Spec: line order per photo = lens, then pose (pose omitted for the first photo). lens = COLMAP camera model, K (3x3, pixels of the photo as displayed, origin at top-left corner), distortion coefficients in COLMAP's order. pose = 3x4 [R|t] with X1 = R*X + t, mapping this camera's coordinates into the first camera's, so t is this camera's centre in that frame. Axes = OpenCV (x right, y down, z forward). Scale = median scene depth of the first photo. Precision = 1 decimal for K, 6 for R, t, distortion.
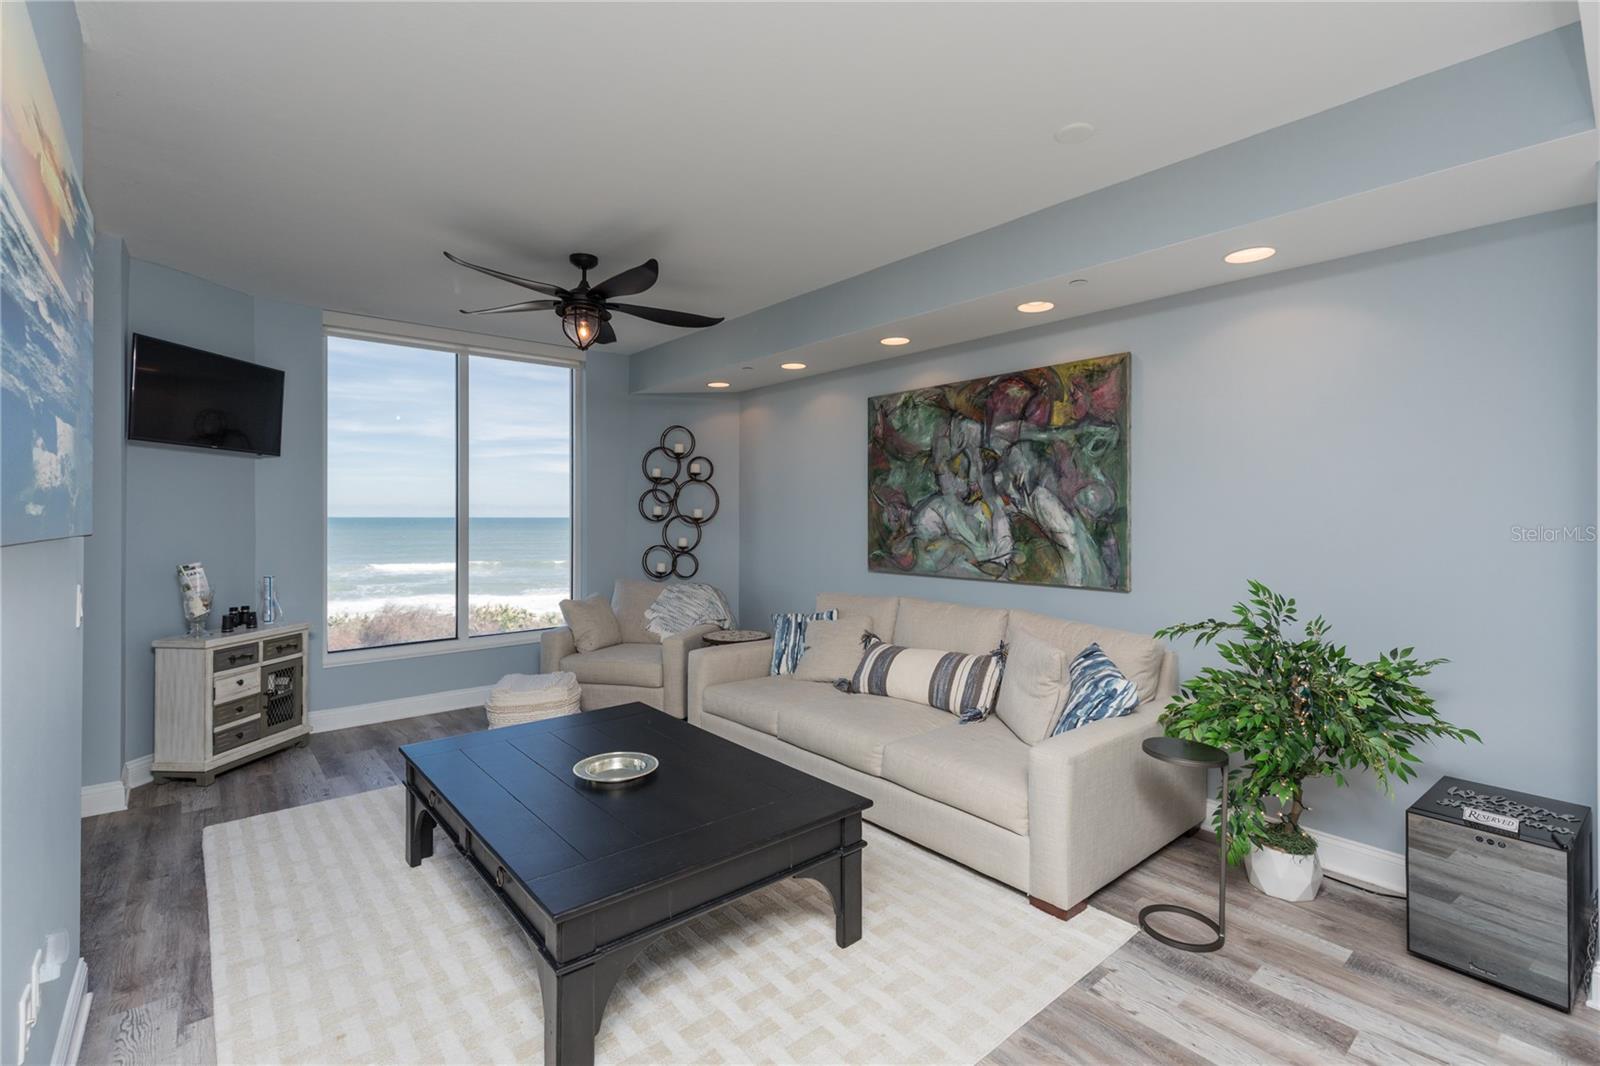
lens RADIAL K [[718.5, 0, 804.2], [0, 718.5, 519.4], [0, 0, 1]] dist [0.004975, -0.000503]
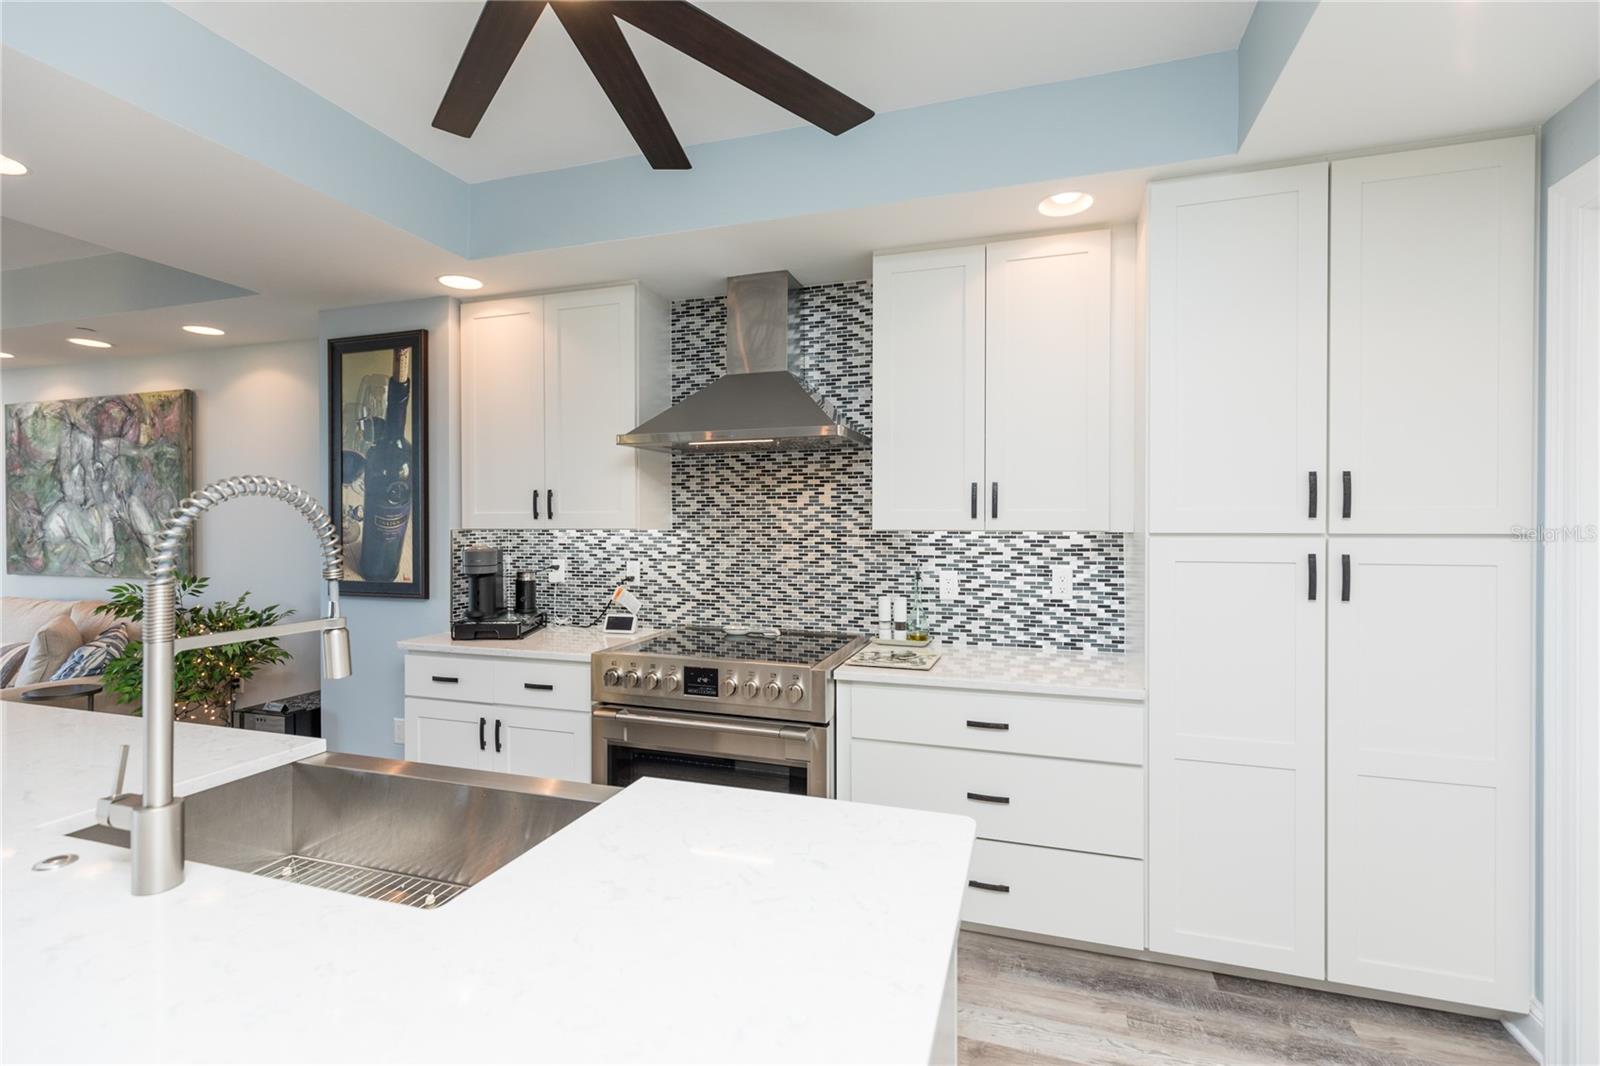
lens RADIAL K [[718.5, 0, 807.2], [0, 718.5, 526.0], [0, 0, 1]] dist [0.004975, -0.000503]
pose [[0.850240, -0.003441, 0.526384, 0.583338], [0.004447, 0.999990, -0.000646, 0.009036], [-0.526377, 0.002890, 0.850246, -0.524201]]
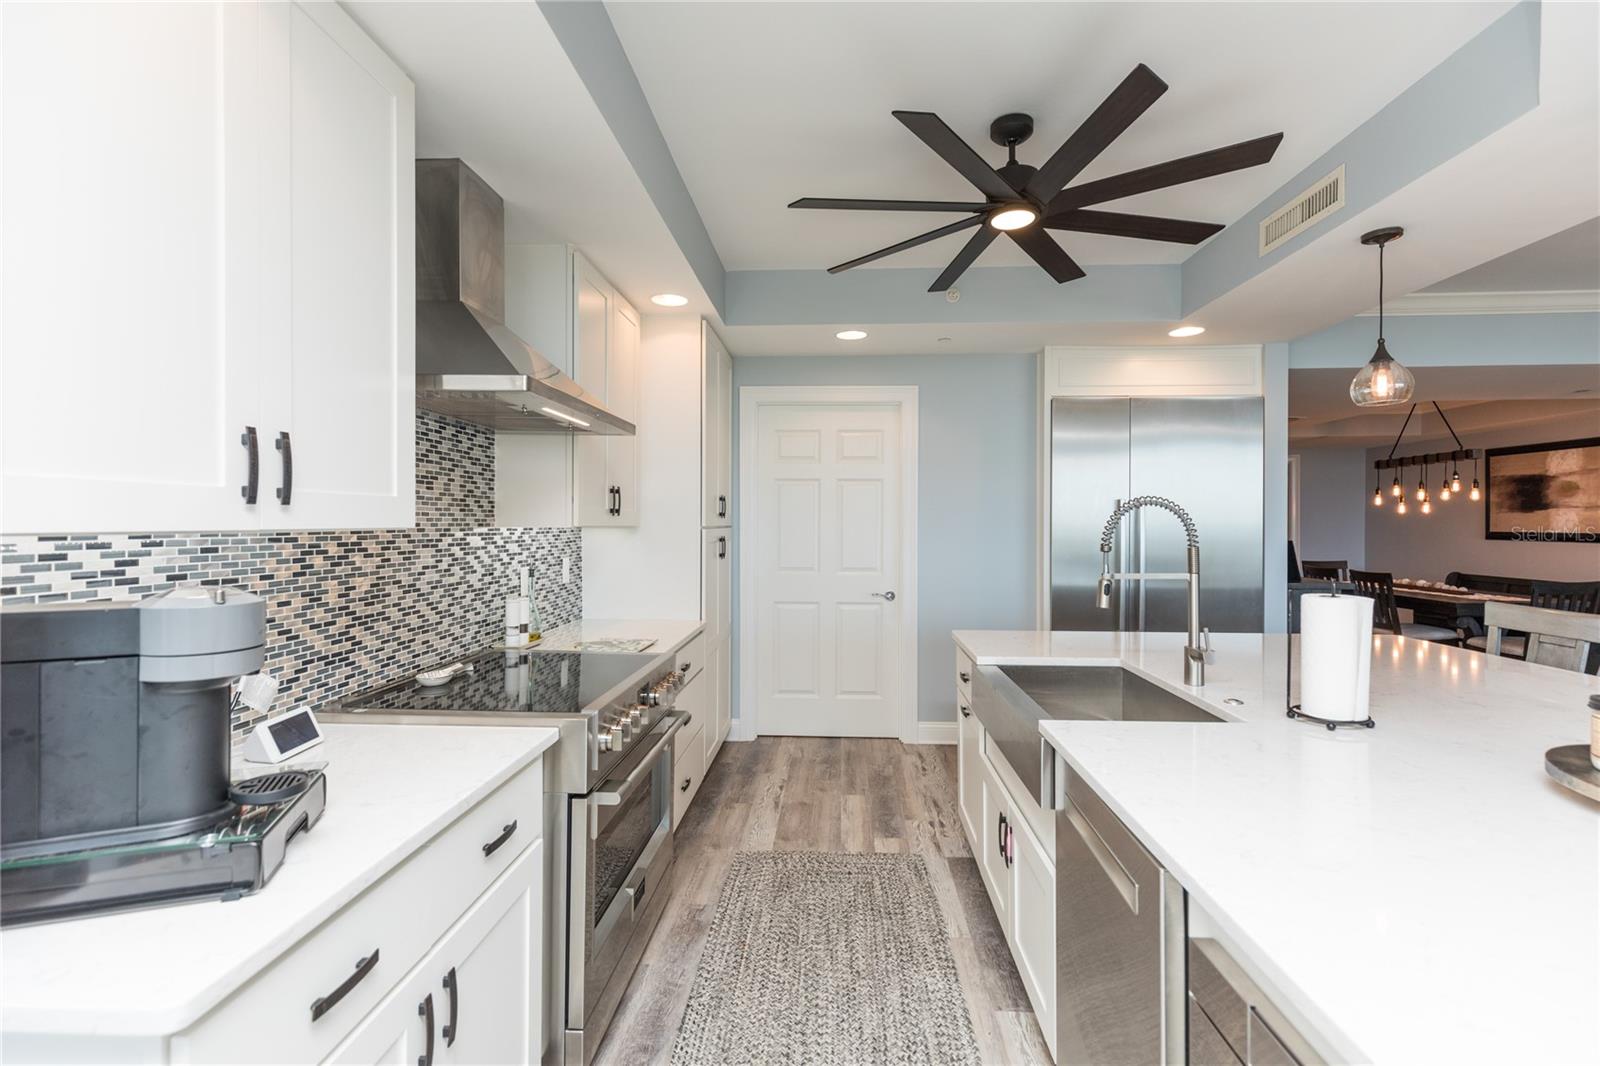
lens RADIAL K [[718.5, 0, 801.9], [0, 718.5, 519.4], [0, 0, 1]] dist [0.004975, -0.000503]
pose [[-0.727965, -0.000069, 0.685614, 0.386165], [0.000438, 1.000000, 0.000565, 0.005882], [-0.685614, 0.000711, -0.727965, 0.331551]]
